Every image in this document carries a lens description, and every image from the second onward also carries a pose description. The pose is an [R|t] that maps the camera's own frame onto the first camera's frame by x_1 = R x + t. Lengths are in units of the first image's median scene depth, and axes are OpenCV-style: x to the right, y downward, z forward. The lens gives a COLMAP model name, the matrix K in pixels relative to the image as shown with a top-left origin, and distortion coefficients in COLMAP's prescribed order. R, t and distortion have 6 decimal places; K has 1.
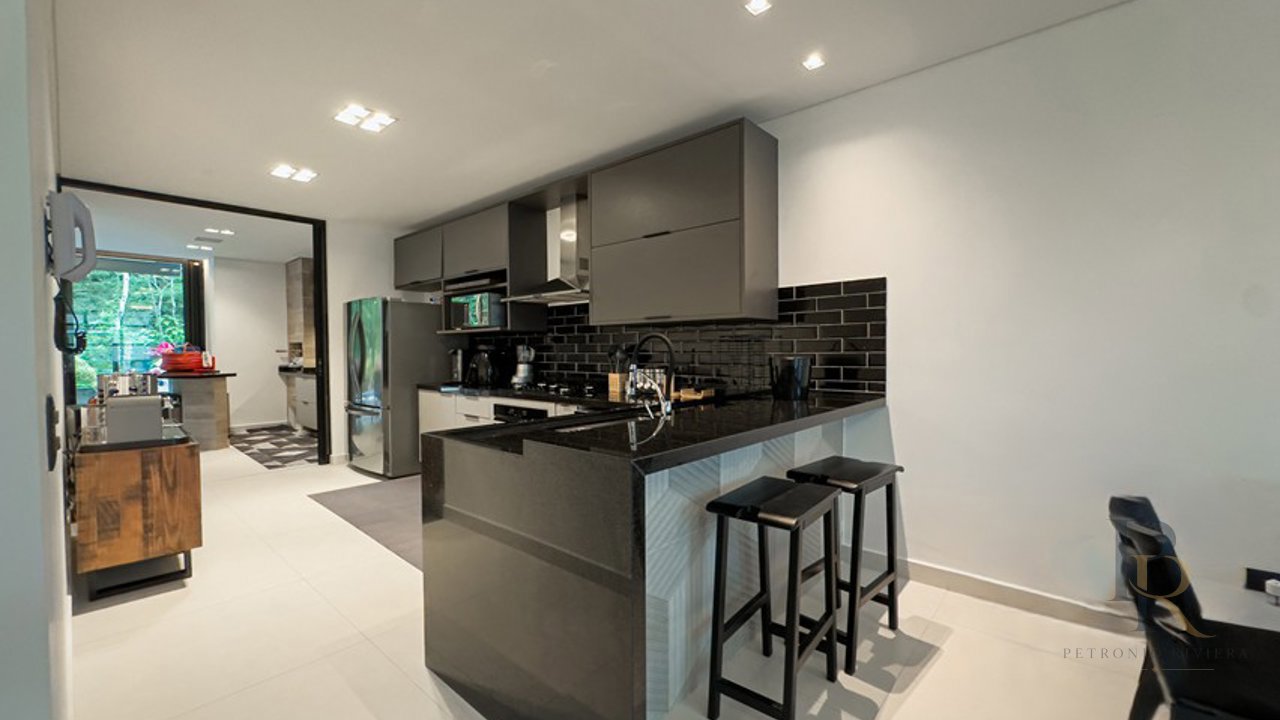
lens RADIAL K [[512.8, 0, 644.7], [0, 512.8, 362.8], [0, 0, 1]] dist [-0.002345, 0.000149]
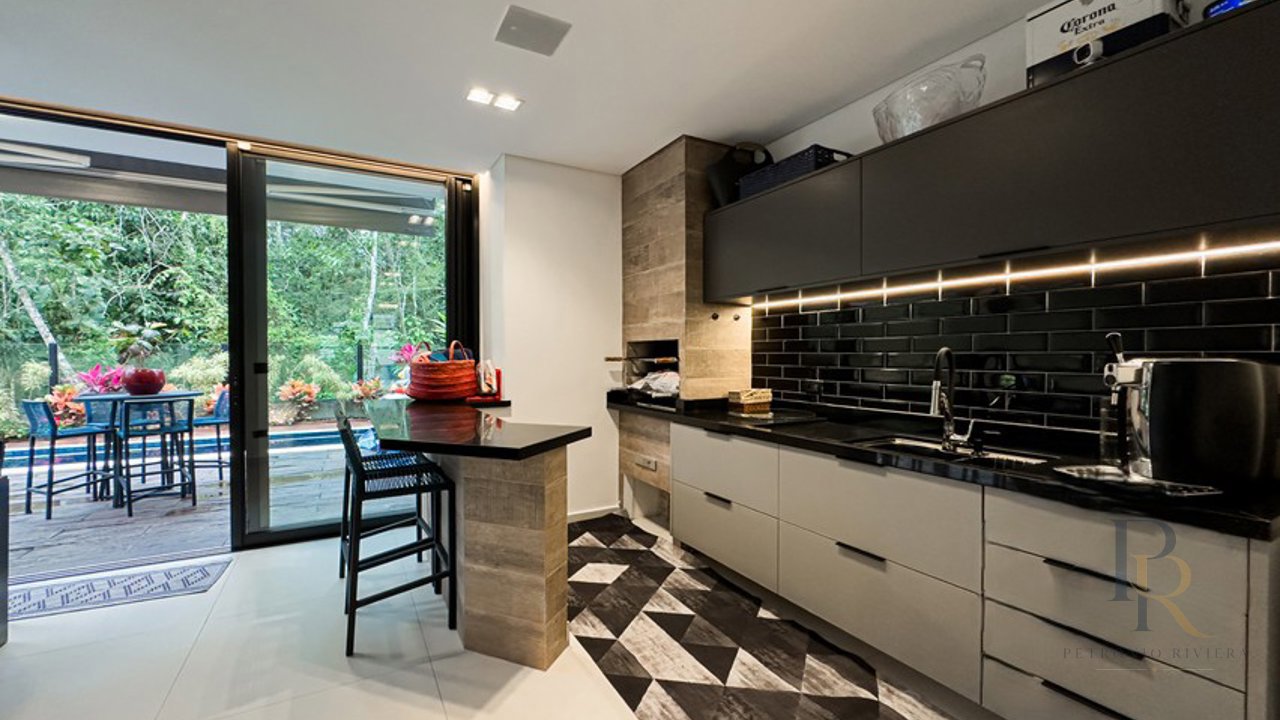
lens RADIAL K [[512.8, 0, 641.4], [0, 512.8, 358.9], [0, 0, 1]] dist [-0.002345, 0.000149]
pose [[0.948944, 0.006143, -0.315385, -0.531866], [-0.010844, 0.999855, -0.013152, -0.016805], [0.315258, 0.015901, 0.948873, 0.554848]]
